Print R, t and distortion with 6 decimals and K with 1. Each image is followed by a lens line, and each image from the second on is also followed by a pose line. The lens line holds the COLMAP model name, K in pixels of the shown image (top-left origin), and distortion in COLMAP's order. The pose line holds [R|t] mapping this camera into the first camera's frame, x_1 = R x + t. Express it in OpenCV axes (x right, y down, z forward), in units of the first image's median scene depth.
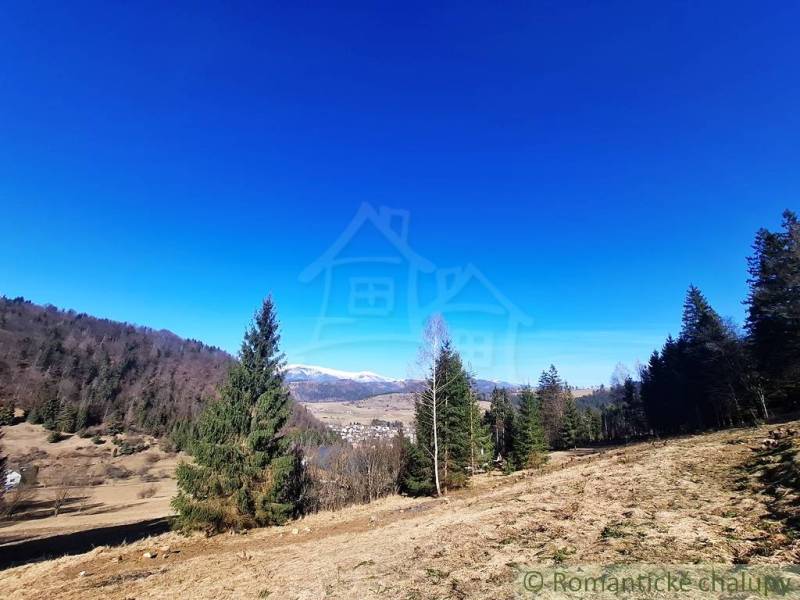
lens RADIAL K [[313.2, 0, 402.1], [0, 313.2, 301.7], [0, 0, 1]] dist [-0.001939, -0.000684]
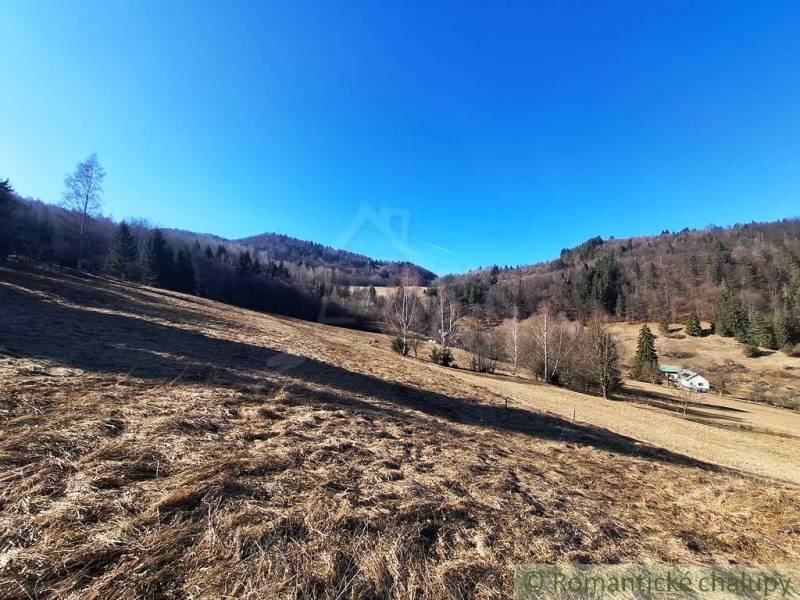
lens RADIAL K [[313.2, 0, 402.1], [0, 313.2, 301.7], [0, 0, 1]] dist [-0.001939, -0.000684]
pose [[-0.145485, -0.093459, -0.984936, -0.922453], [0.283703, 0.949779, -0.132029, 1.103338], [0.947811, -0.298638, -0.111664, 1.744605]]
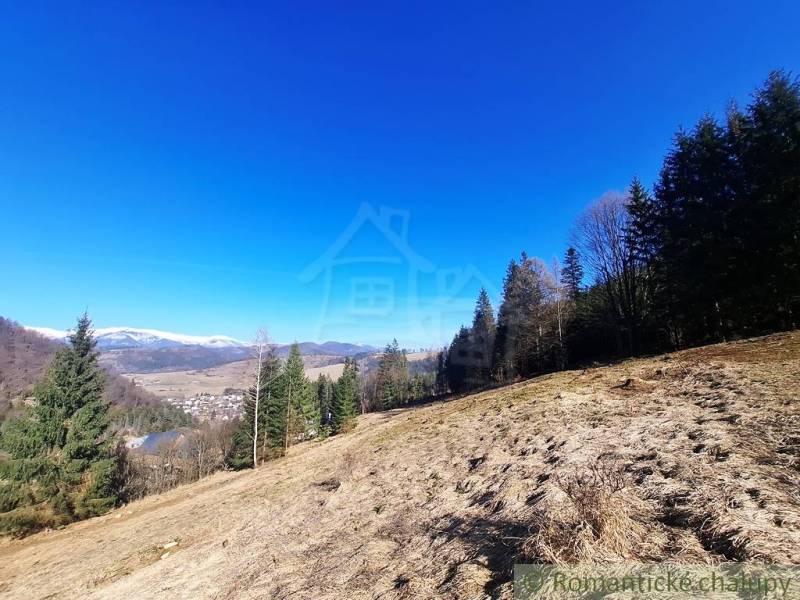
lens RADIAL K [[315.0, 0, 402.0], [0, 315.0, 300.8], [0, 0, 1]] dist [0.000807, 0.000186]
pose [[0.916715, 0.038068, 0.397724, 0.092063], [-0.082017, 0.992181, 0.094075, -0.185812], [-0.391033, -0.118860, 0.912670, -0.274264]]
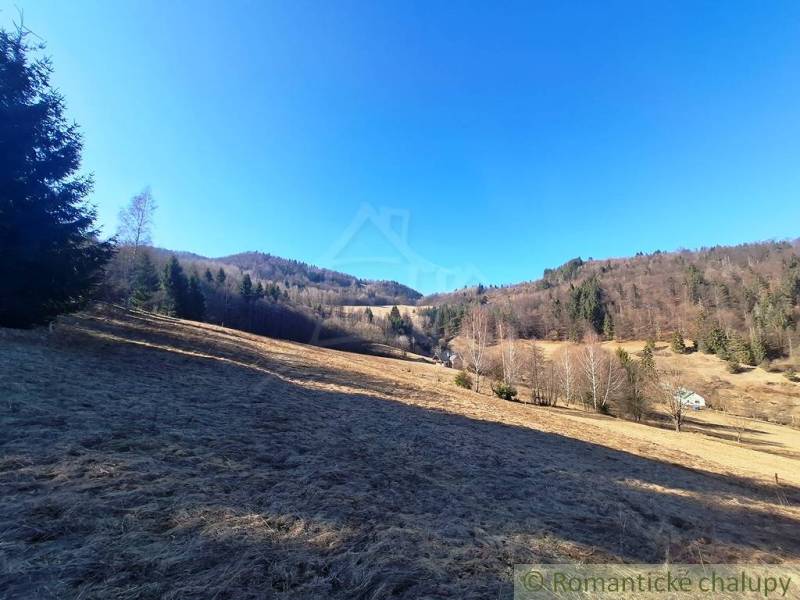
lens RADIAL K [[313.5, 0, 402.6], [0, 313.5, 299.6], [0, 0, 1]] dist [-0.000687, -0.000433]
pose [[-0.079661, -0.154576, -0.984764, -0.849866], [0.300117, 0.938347, -0.171567, 0.869421], [0.950570, -0.309212, -0.028359, 1.319544]]
